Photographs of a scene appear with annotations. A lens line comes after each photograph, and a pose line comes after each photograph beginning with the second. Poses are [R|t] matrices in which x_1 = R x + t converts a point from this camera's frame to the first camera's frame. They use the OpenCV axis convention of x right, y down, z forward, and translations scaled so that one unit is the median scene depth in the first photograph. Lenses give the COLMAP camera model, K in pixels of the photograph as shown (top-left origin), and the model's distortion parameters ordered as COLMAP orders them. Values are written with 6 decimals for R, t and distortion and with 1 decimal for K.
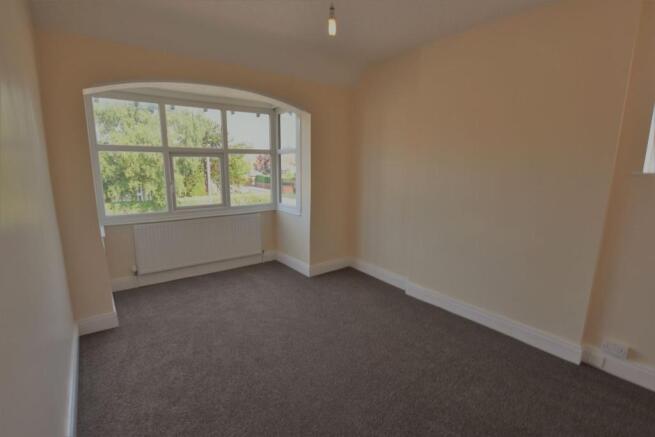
lens RADIAL K [[313.3, 0, 327.5], [0, 313.3, 218.5], [0, 0, 1]] dist [-0.011692, 0.000205]
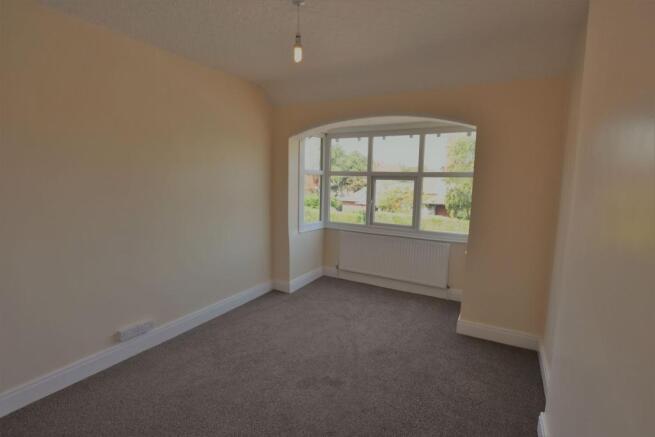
lens RADIAL K [[313.3, 0, 327.5], [0, 313.3, 218.5], [0, 0, 1]] dist [-0.011692, 0.000205]
pose [[0.400823, 0.115705, -0.908820, 0.538275], [-0.187648, 0.981330, 0.042177, -0.071901], [0.896732, 0.153633, 0.415052, 0.383670]]
